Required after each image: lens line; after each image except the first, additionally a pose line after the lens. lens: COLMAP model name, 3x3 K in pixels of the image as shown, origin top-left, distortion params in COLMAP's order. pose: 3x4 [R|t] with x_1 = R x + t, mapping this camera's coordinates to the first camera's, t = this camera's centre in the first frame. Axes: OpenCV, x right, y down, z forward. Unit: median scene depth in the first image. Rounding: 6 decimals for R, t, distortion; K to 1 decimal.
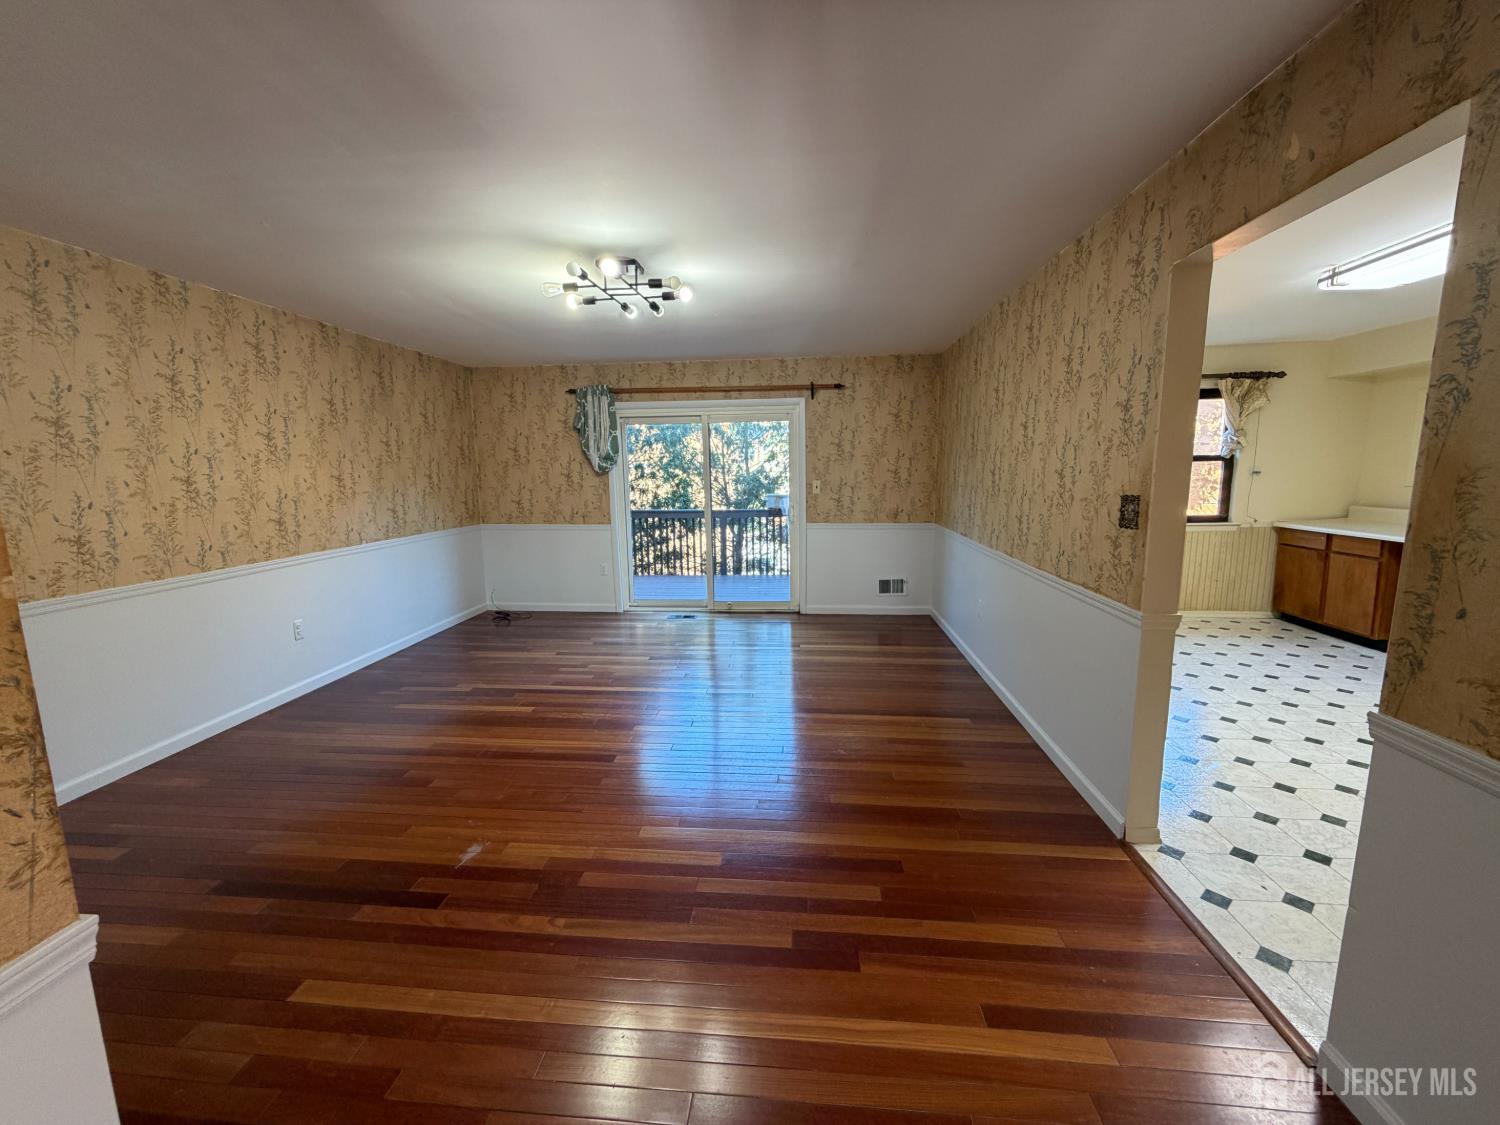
lens RADIAL K [[600.5, 0, 747.3], [0, 600.5, 561.7], [0, 0, 1]] dist [-0.000466, 0.000514]
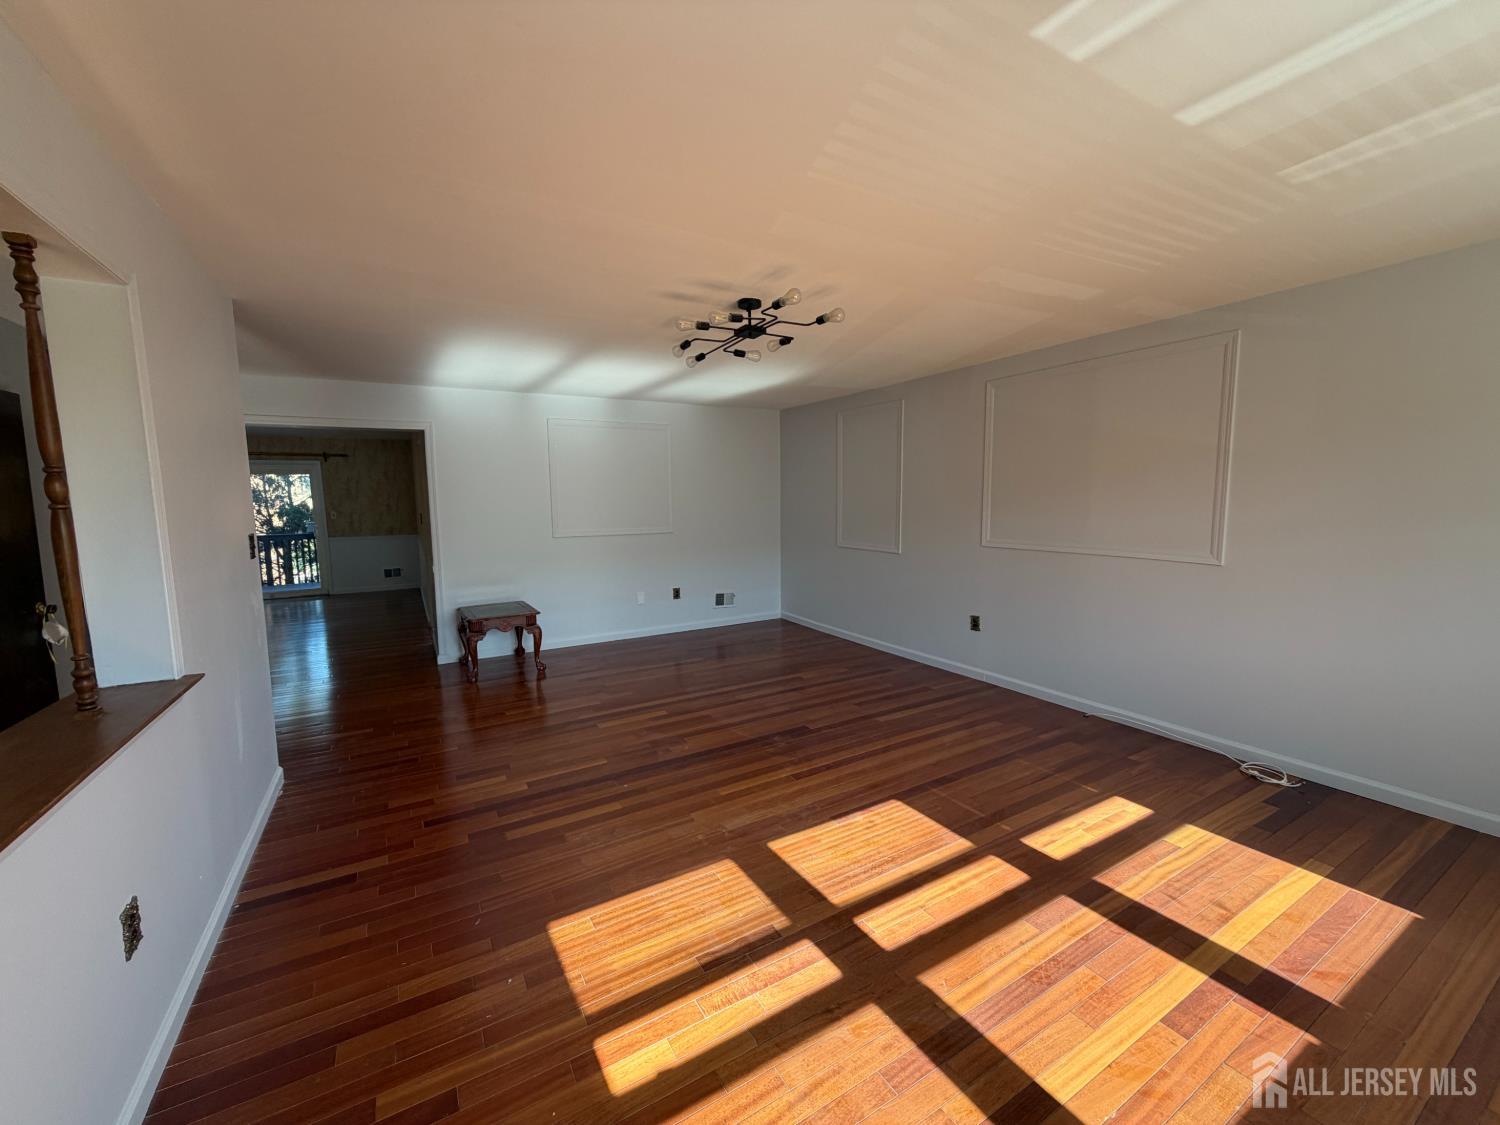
lens RADIAL K [[600.5, 0, 757.2], [0, 600.5, 565.8], [0, 0, 1]] dist [-0.000466, 0.000514]
pose [[0.809303, -0.059156, 0.584406, 0.085064], [0.087496, 0.995957, -0.020352, 0.148254], [-0.580839, 0.067604, 0.811206, -0.991569]]
